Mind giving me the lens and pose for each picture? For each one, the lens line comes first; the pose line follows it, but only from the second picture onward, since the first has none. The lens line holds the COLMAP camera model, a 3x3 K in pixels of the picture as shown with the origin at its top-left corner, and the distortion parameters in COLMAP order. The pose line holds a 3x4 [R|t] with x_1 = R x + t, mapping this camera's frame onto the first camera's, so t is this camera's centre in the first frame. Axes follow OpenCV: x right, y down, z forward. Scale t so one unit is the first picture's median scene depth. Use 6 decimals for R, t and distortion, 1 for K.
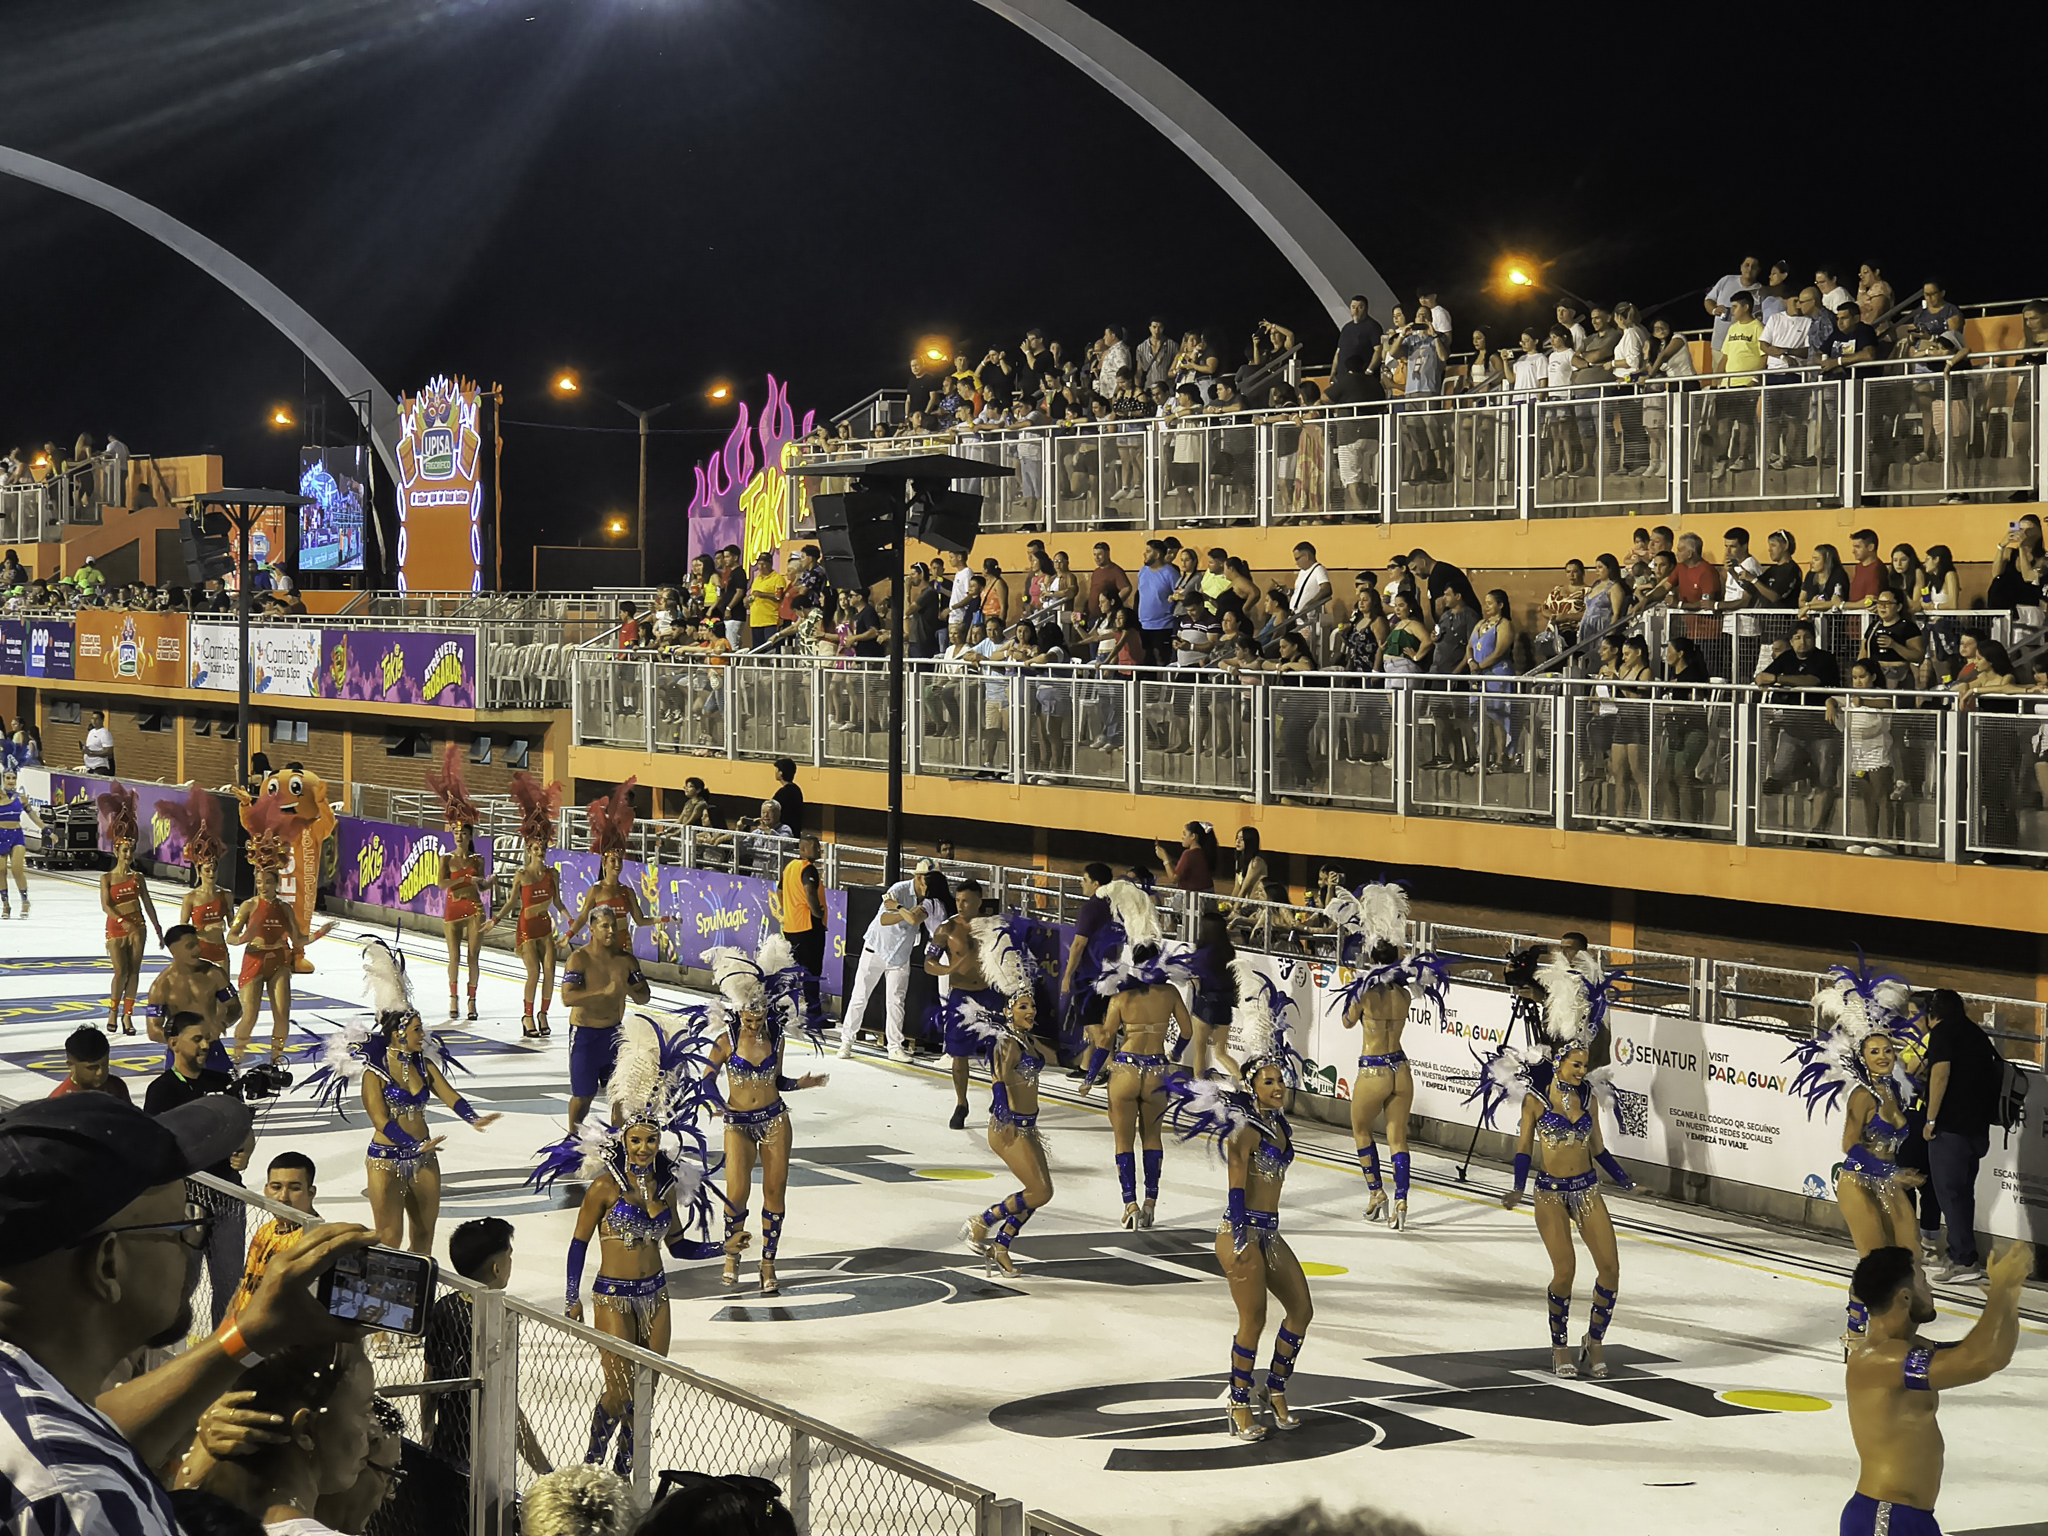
lens RADIAL K [[4465.3, 0, 1025.7], [0, 4465.3, 762.2], [0, 0, 1]] dist [0.336114, 0.000000]
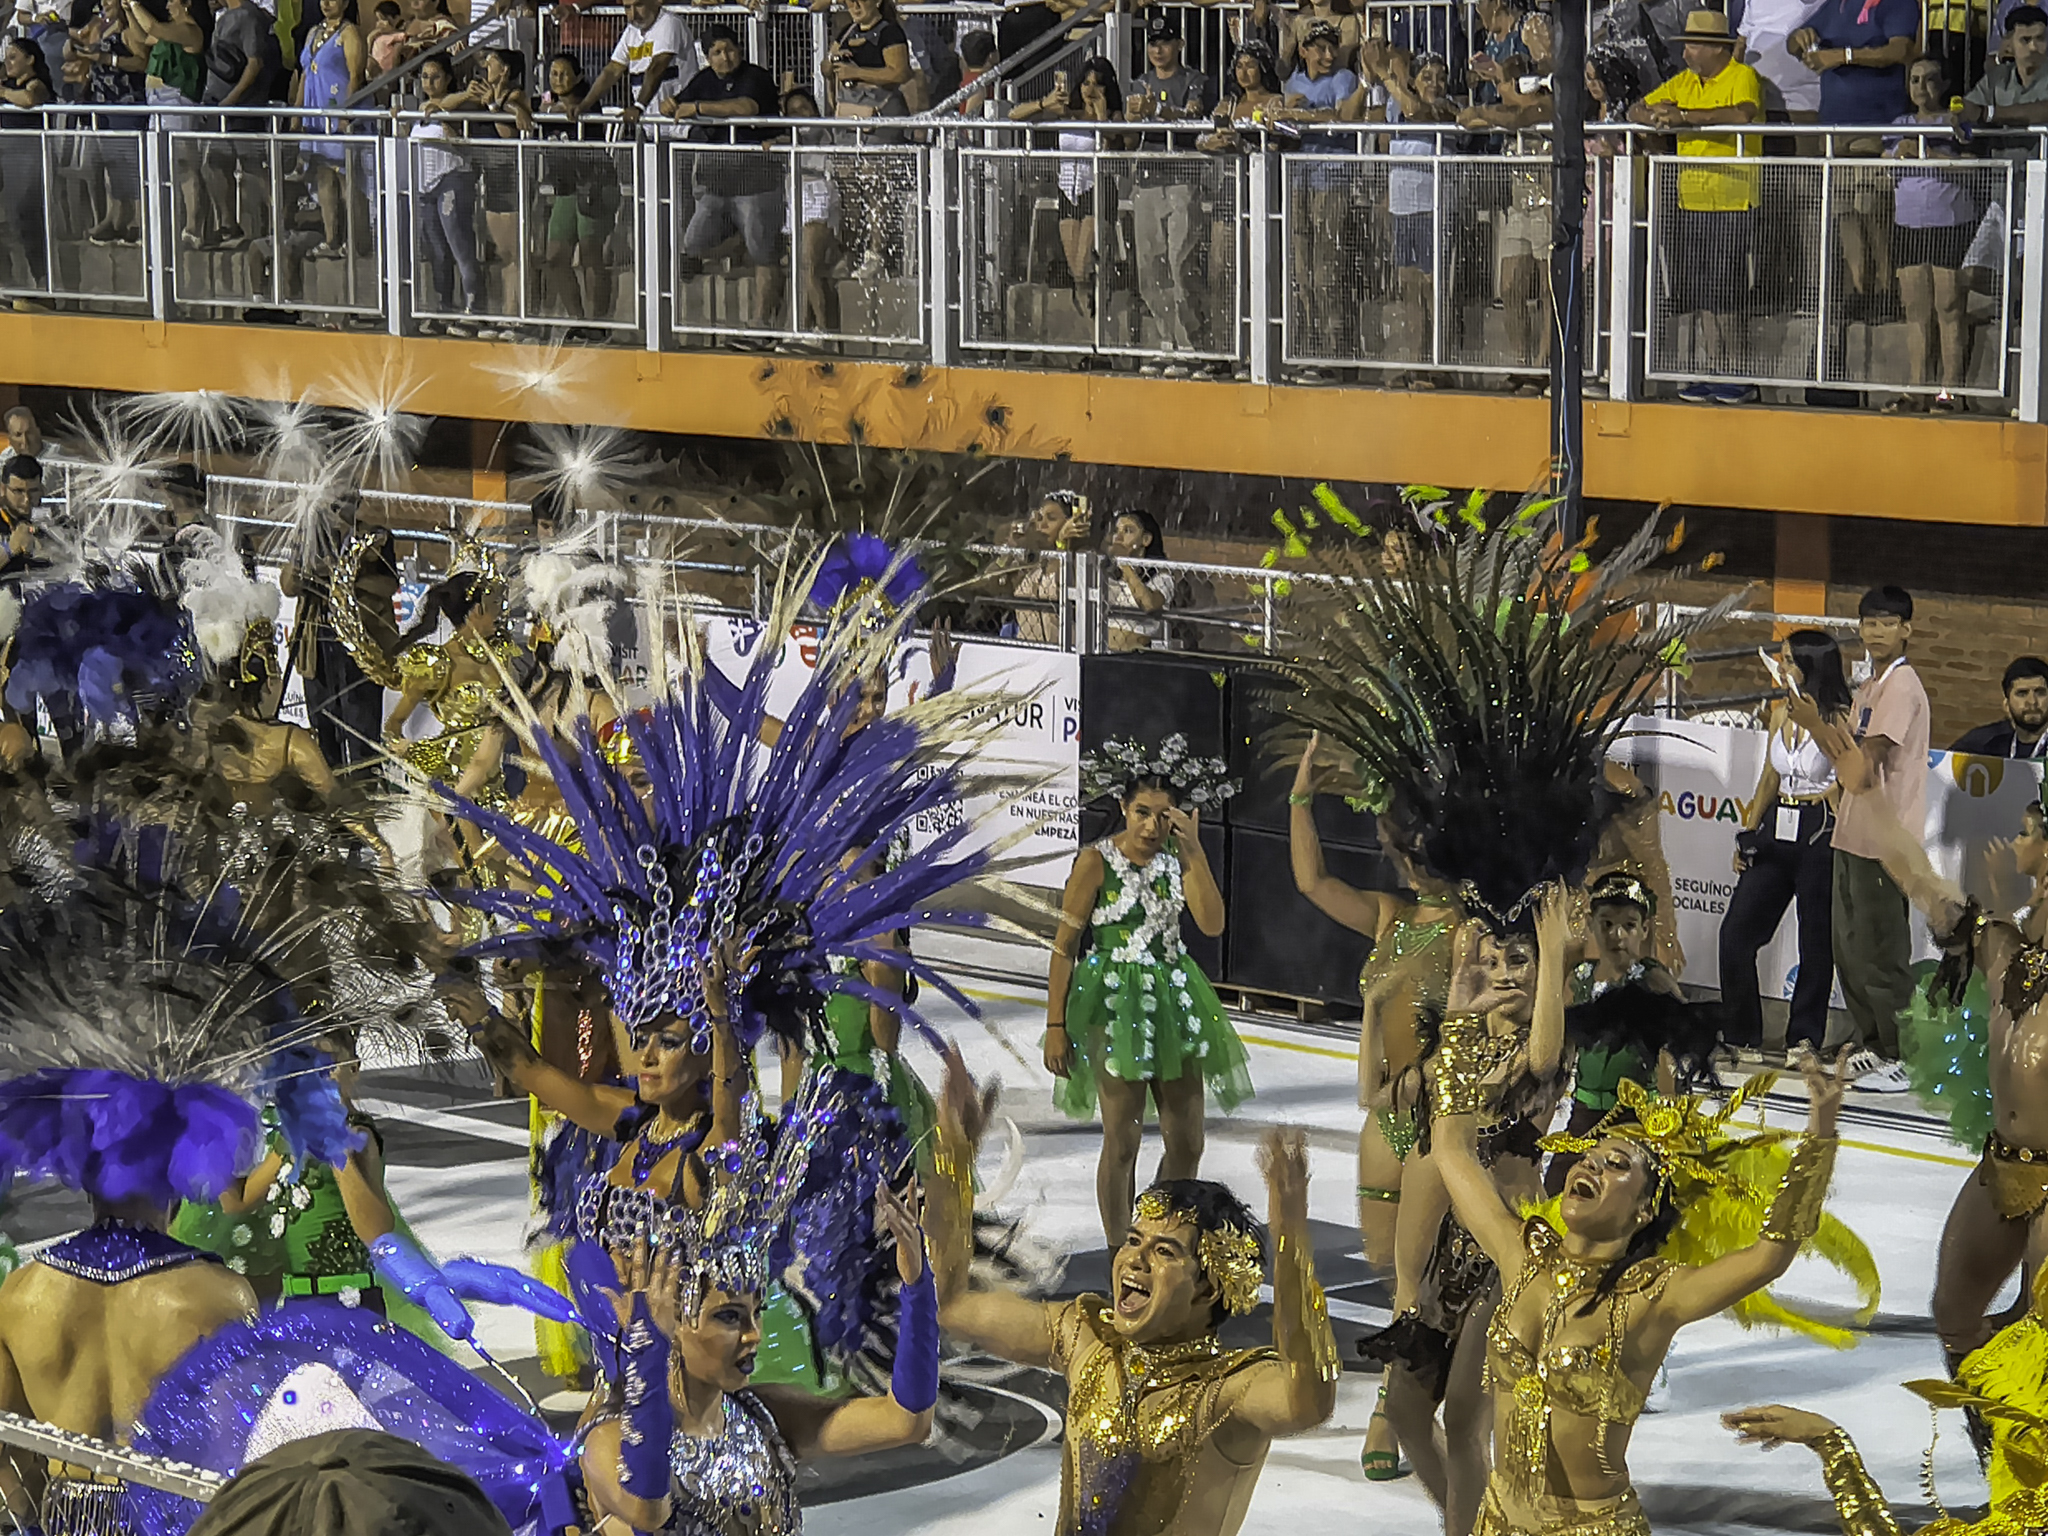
lens RADIAL K [[5827.5, 0, 1023.7], [0, 5827.5, 771.0], [0, 0, 1]] dist [0.299316, 0.000000]
pose [[0.951087, -0.056020, 0.303801, -0.064397], [0.026909, 0.994706, 0.099179, -0.004899], [-0.307749, -0.086153, 0.947559, 0.127178]]
